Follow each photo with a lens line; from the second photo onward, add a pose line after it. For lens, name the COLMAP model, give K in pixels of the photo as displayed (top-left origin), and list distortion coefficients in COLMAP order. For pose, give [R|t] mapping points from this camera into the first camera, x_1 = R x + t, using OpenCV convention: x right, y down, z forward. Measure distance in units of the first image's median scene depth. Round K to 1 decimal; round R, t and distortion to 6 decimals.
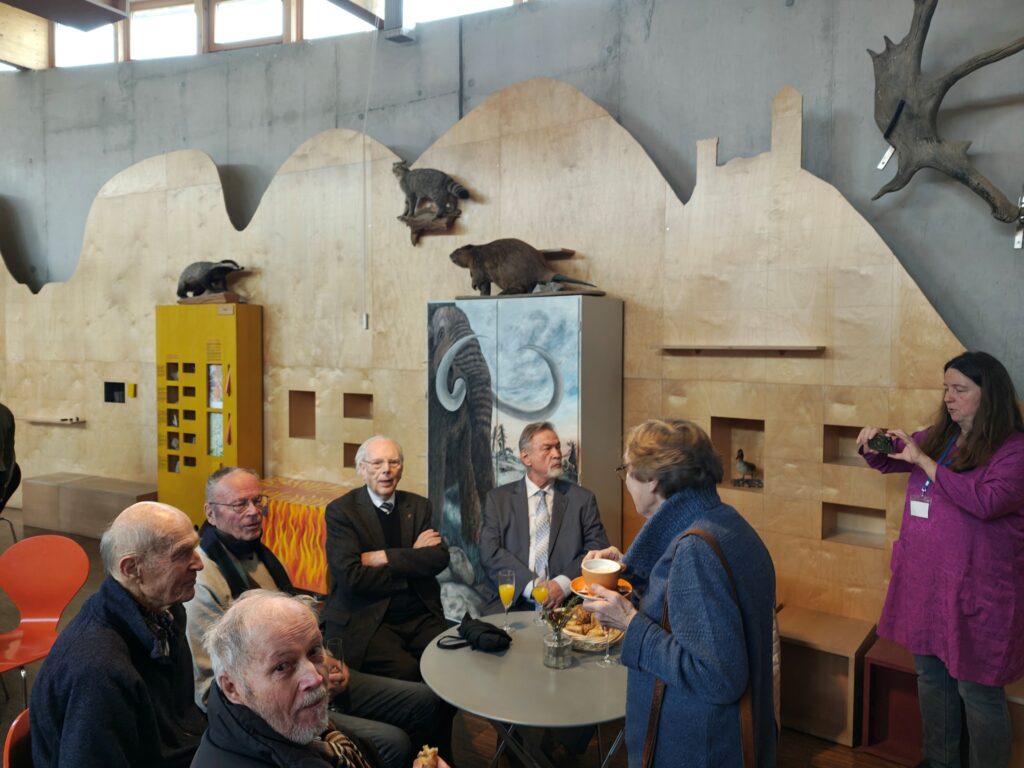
lens RADIAL K [[617.8, 0, 477.6], [0, 617.8, 356.3], [0, 0, 1]] dist [0.039028, -0.128123]
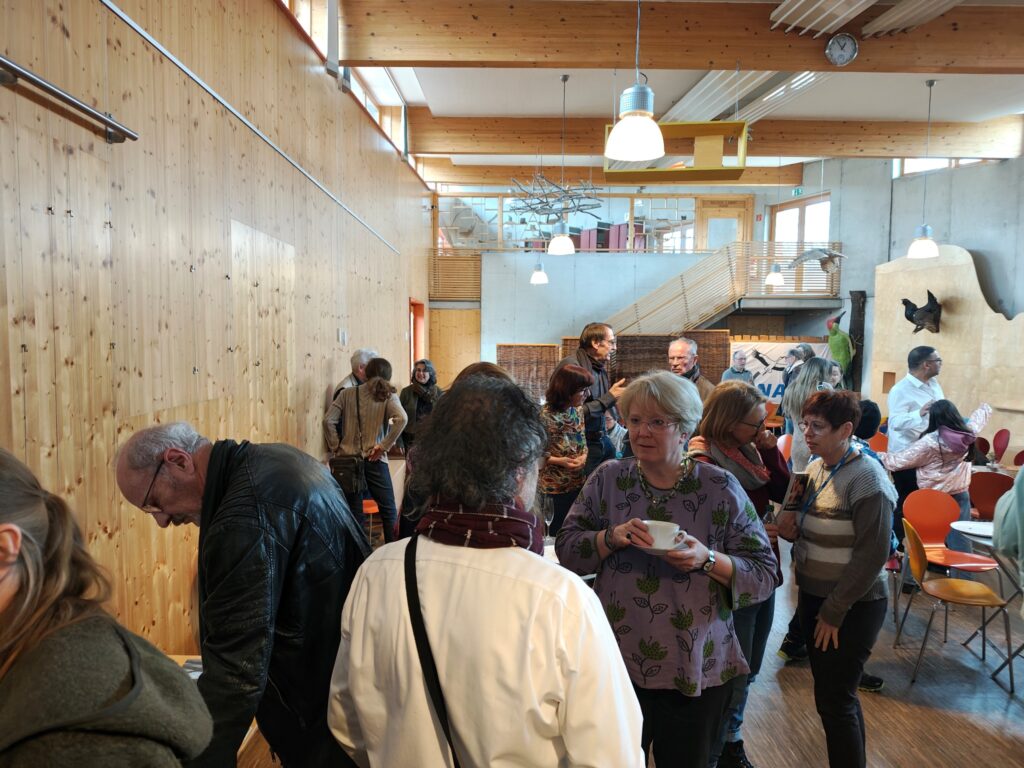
lens RADIAL K [[705.9, 0, 512.0], [0, 705.9, 384.0], [0, 0, 1]] dist [0.071002, -0.119283]
pose [[0.530252, 0.055817, -0.846001, 0.093949], [-0.031316, 0.998439, 0.046246, 0.009057], [0.847261, 0.001971, 0.531173, -1.061940]]
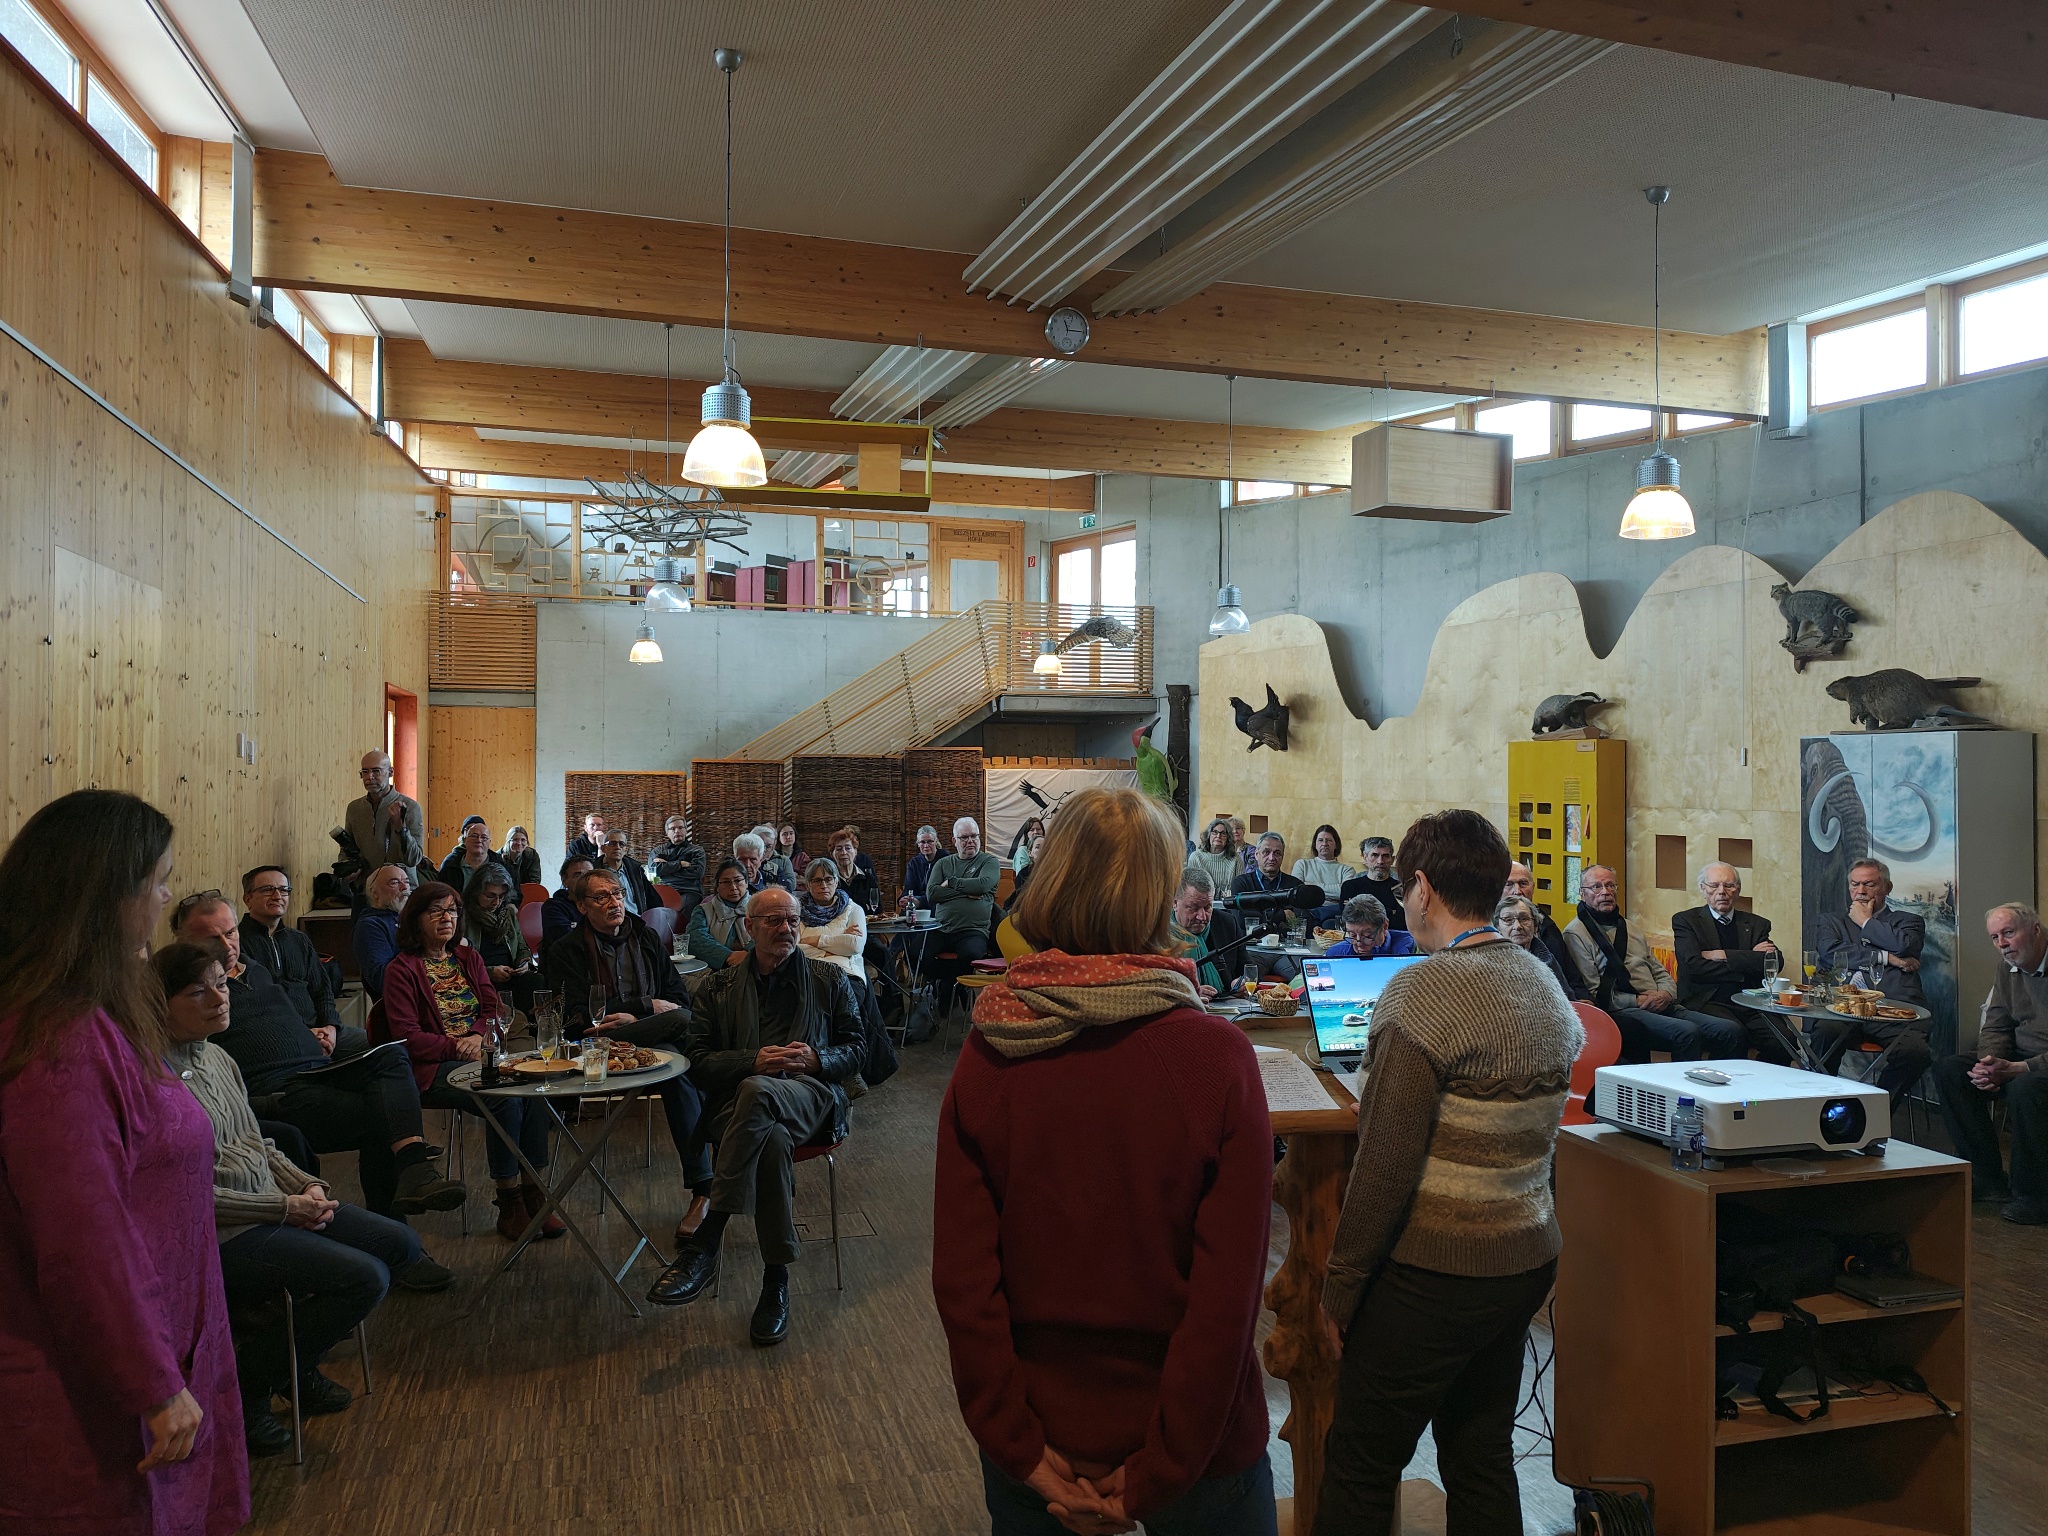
lens RADIAL K [[1411.9, 0, 1024.0], [0, 1411.9, 768.0], [0, 0, 1]] dist [0.071002, -0.119283]
pose [[0.734723, -0.005326, -0.678346, 0.440647], [-0.021395, 0.999290, -0.031019, 0.043842], [0.678029, 0.037303, 0.734088, -1.182967]]
